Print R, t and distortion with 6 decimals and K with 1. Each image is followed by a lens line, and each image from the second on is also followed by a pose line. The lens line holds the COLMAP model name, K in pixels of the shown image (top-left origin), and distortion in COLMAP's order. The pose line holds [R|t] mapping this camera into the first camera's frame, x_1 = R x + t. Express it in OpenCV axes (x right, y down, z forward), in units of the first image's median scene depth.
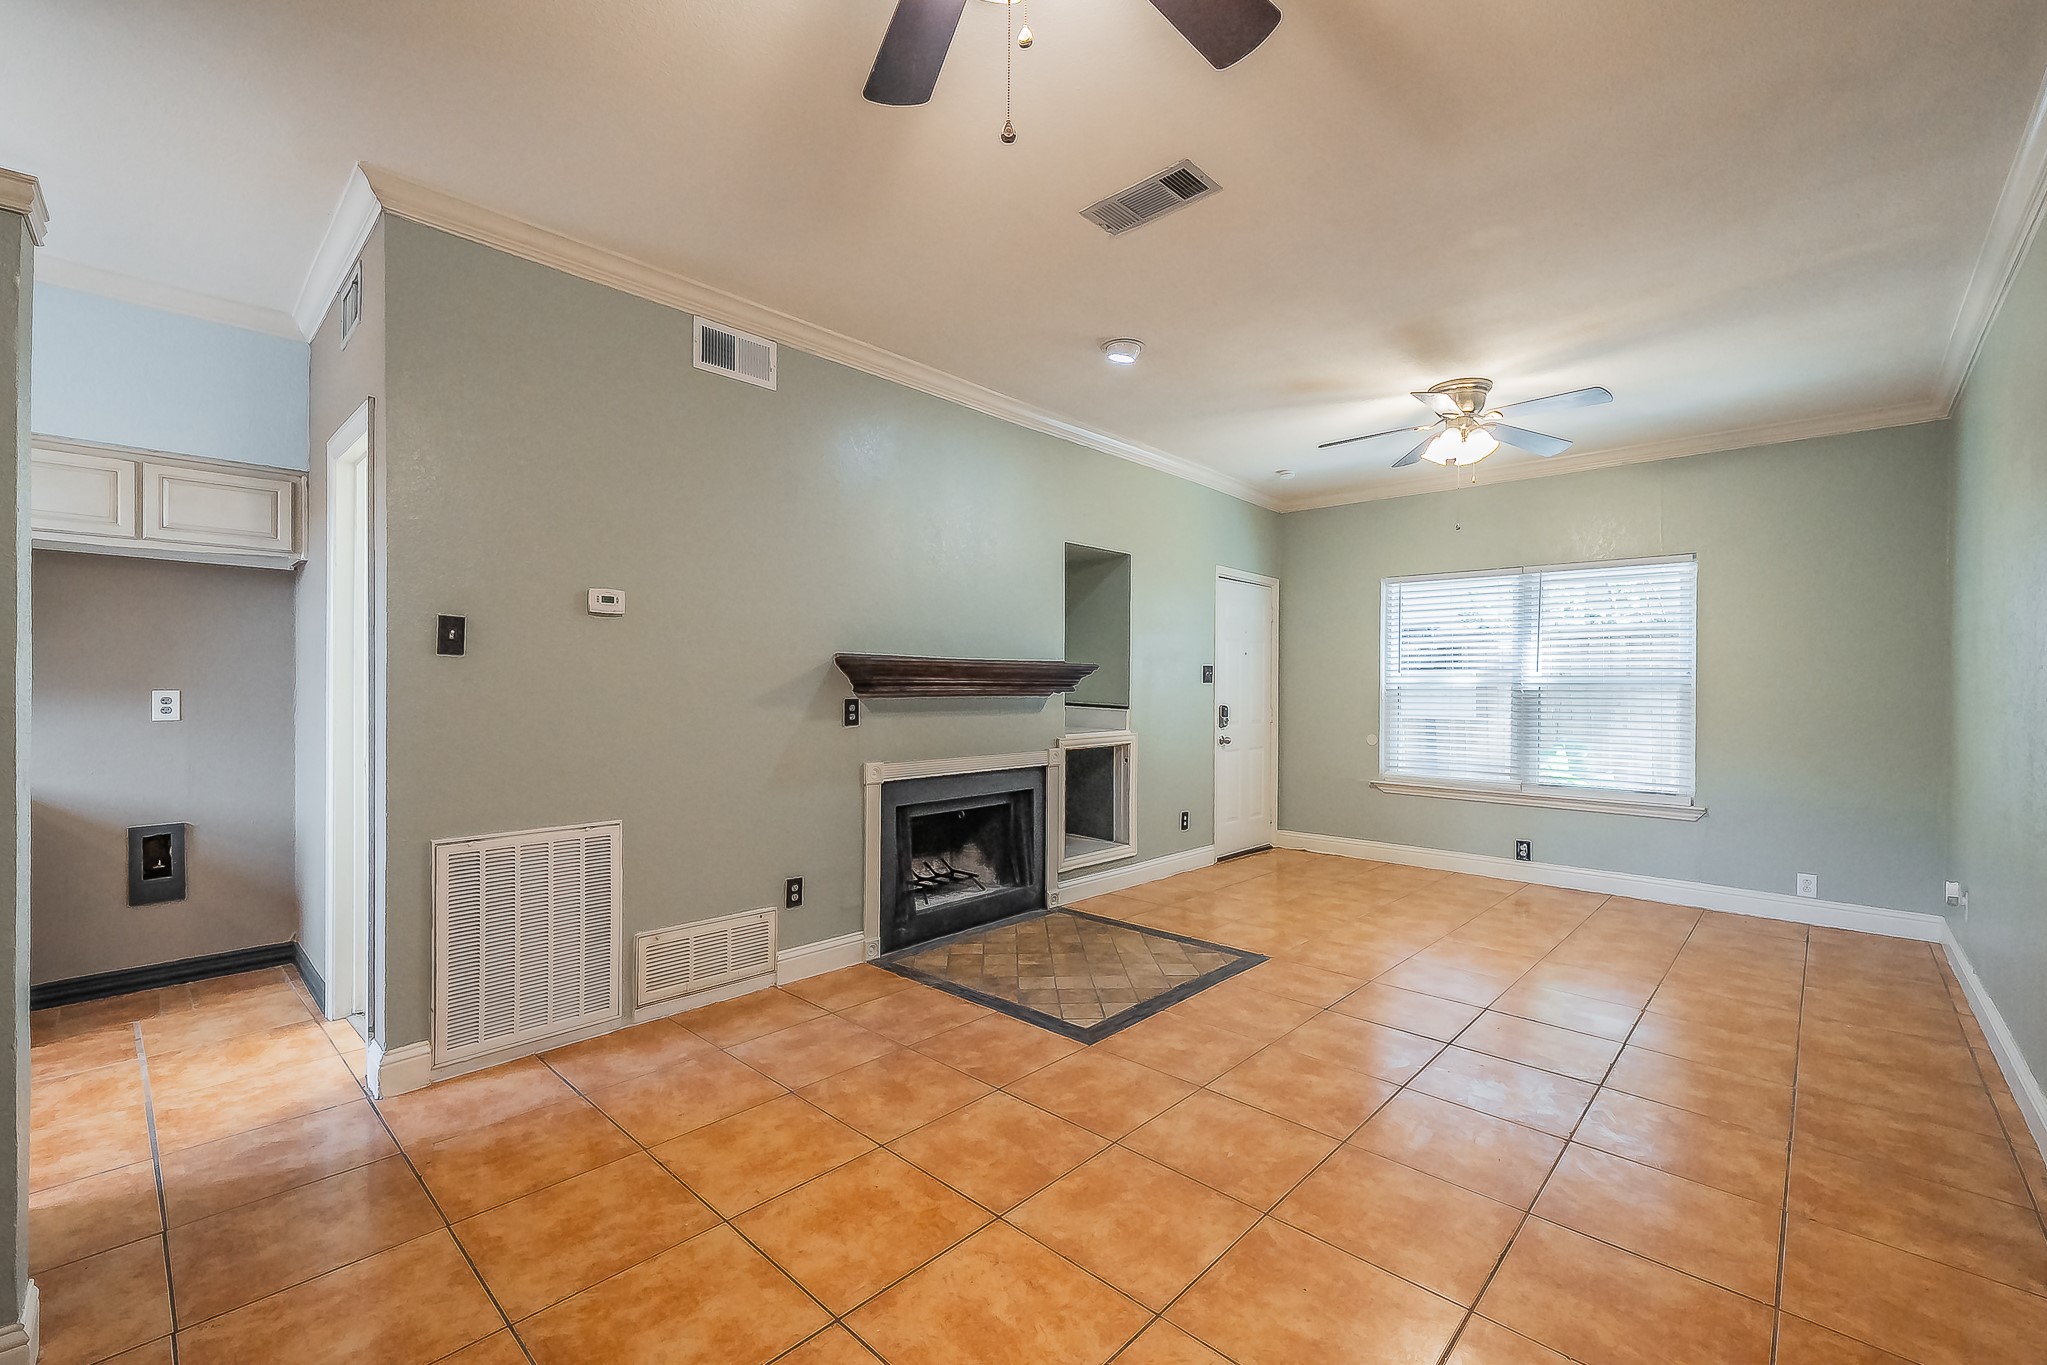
lens RADIAL K [[862.8, 0, 1016.2], [0, 862.8, 692.3], [0, 0, 1]] dist [-0.002588, 0.000210]
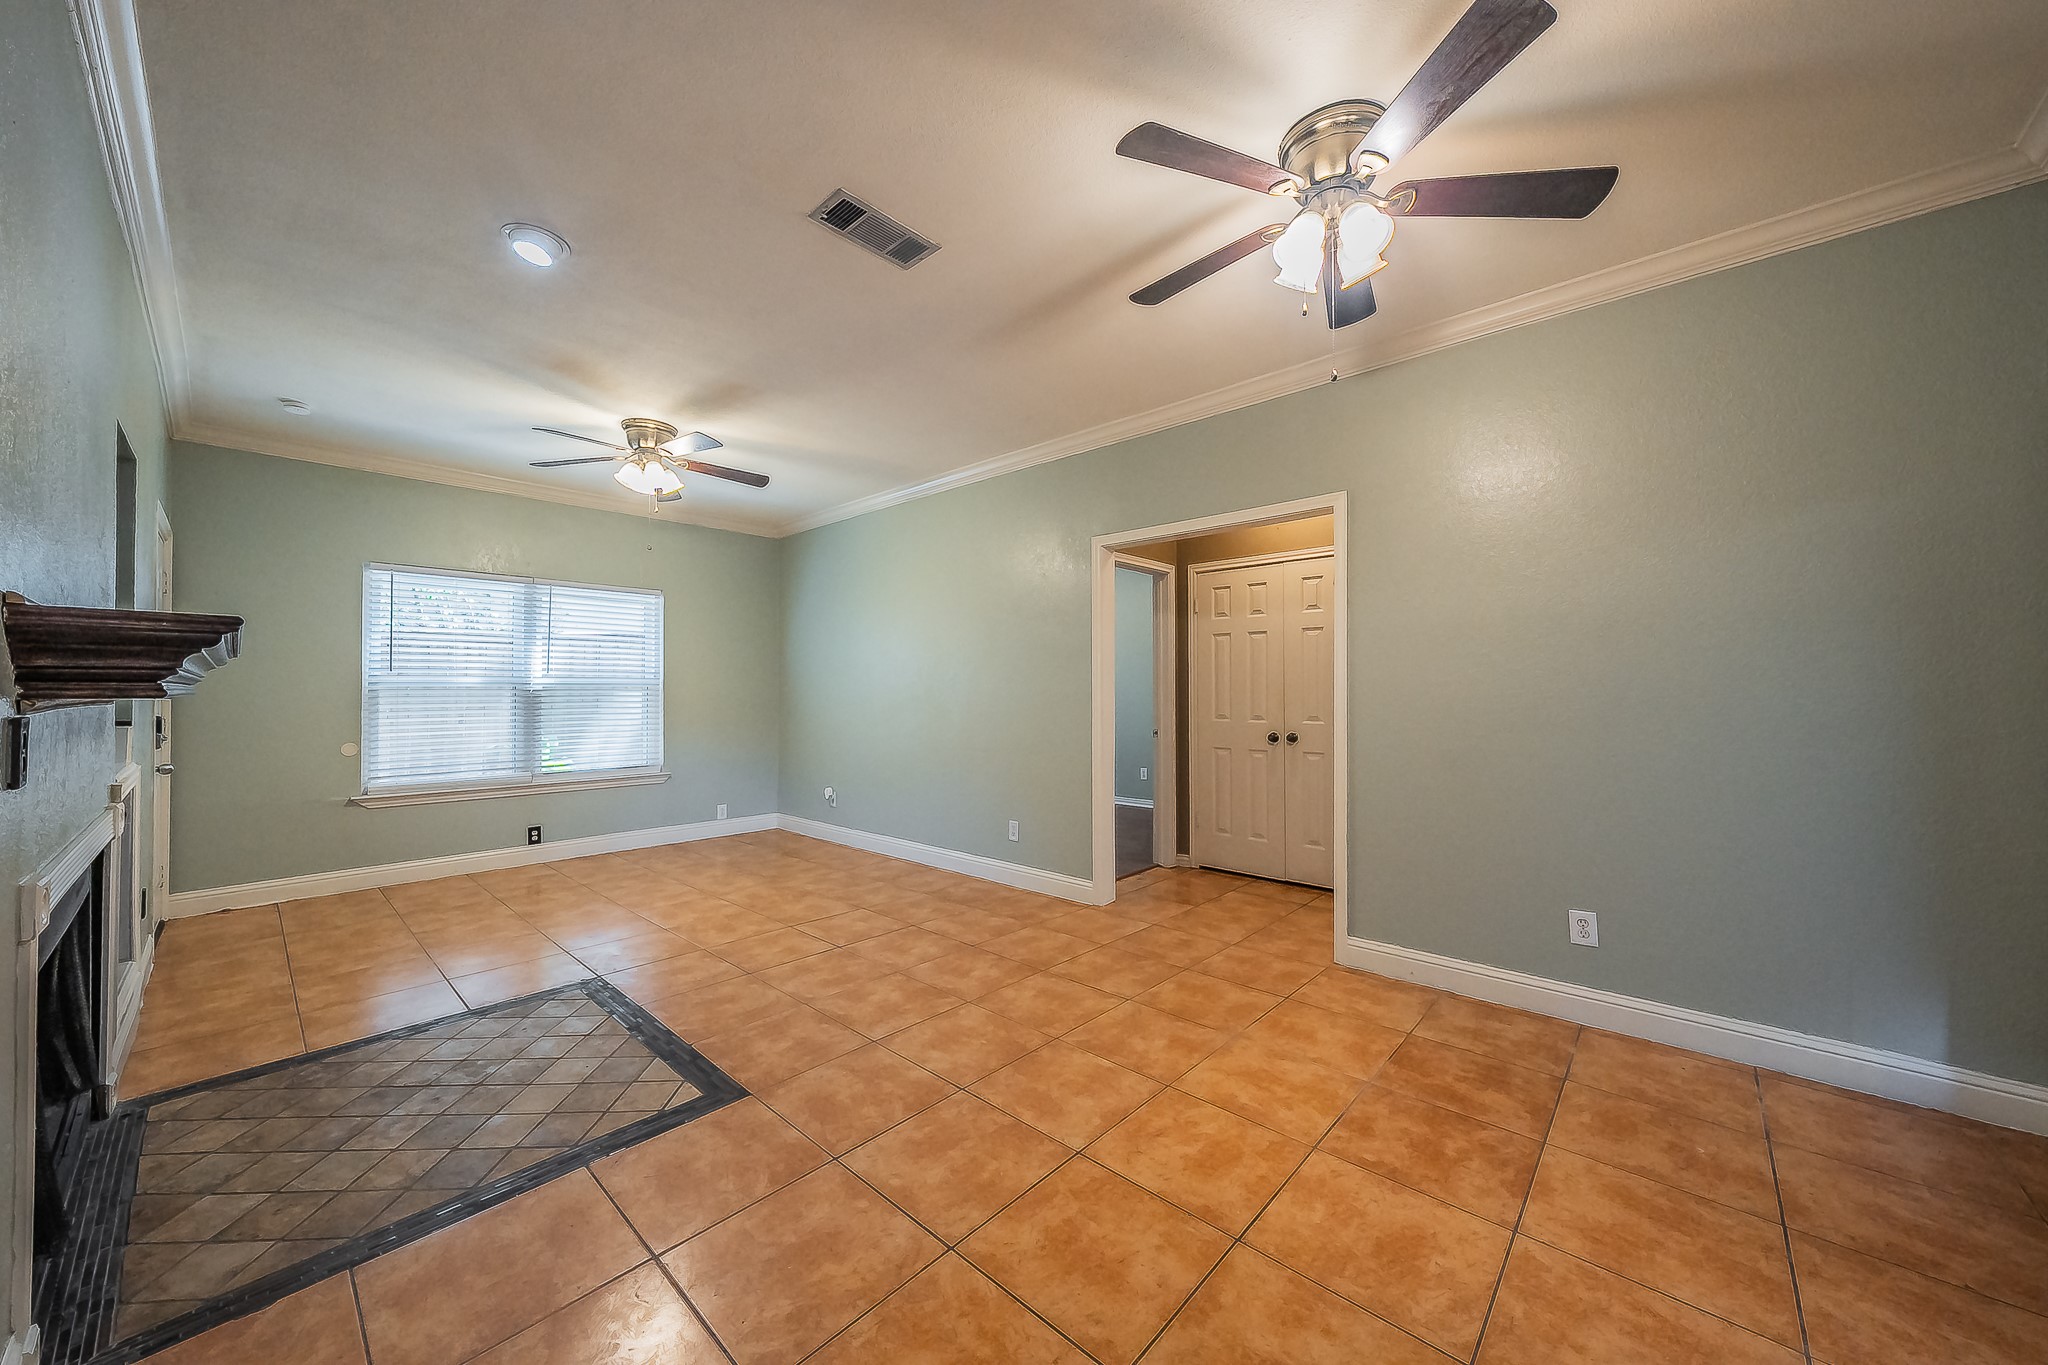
lens RADIAL K [[727.2, 0, 1025.6], [0, 727.2, 678.9], [0, 0, 1]] dist [-0.002584, -0.000166]
pose [[-0.018621, 0.008784, 0.999788, -0.641233], [0.010728, 0.999906, -0.008585, -0.002523], [-0.999769, 0.010566, -0.018713, 0.710479]]
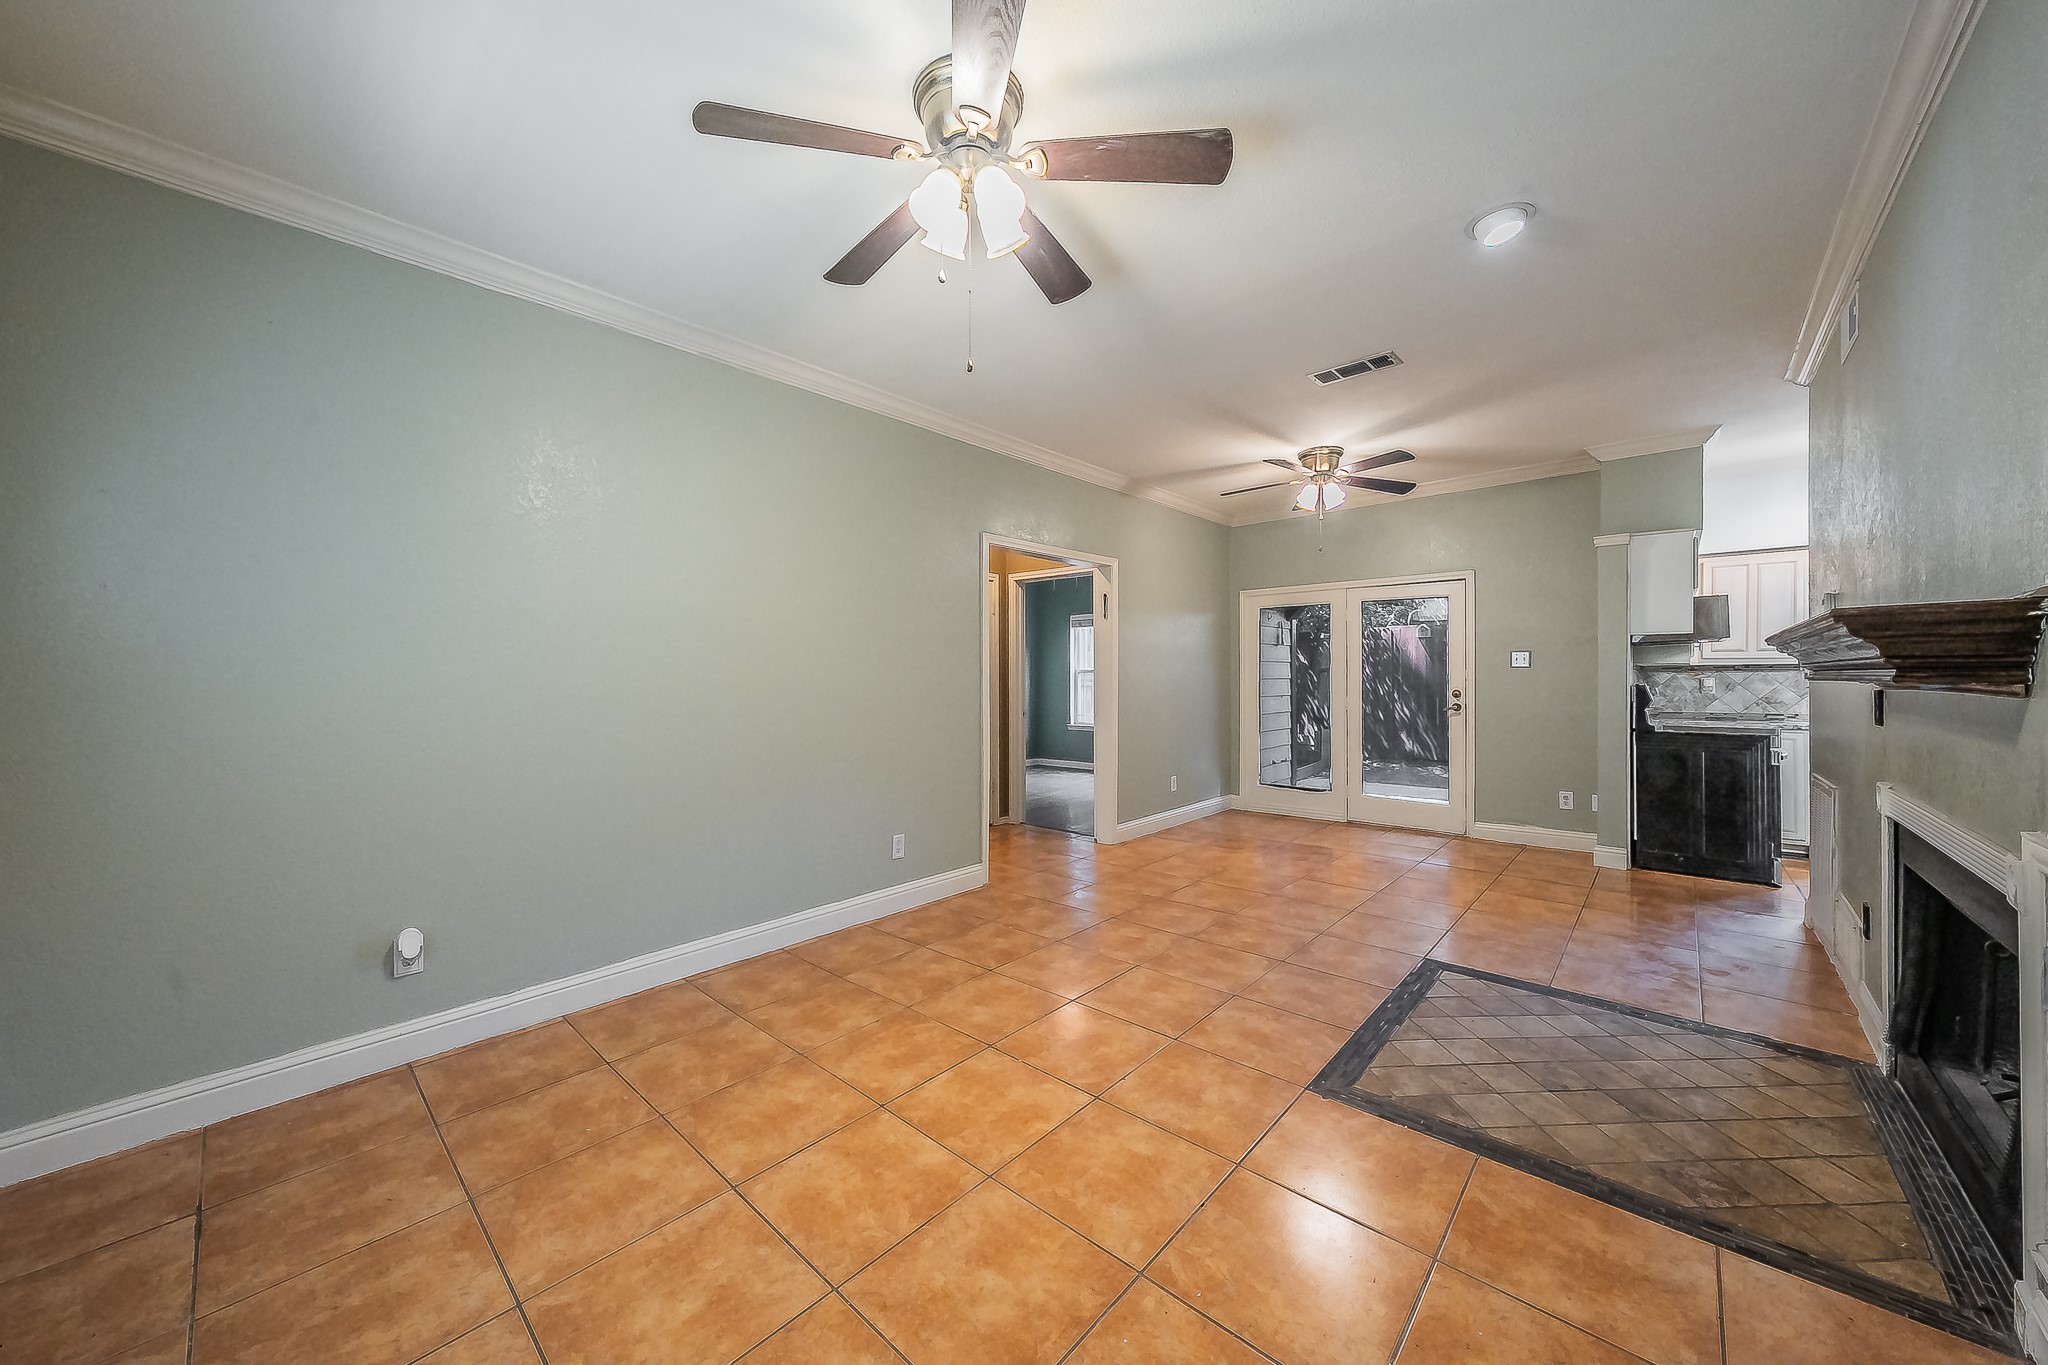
lens RADIAL K [[727.2, 0, 1028.1], [0, 727.2, 673.5], [0, 0, 1]] dist [-0.002584, -0.000166]
pose [[-0.999642, -0.001531, -0.026726, 0.673565], [-0.001646, 0.999990, 0.004261, -0.009225], [0.026719, 0.004303, -0.999634, 1.985418]]
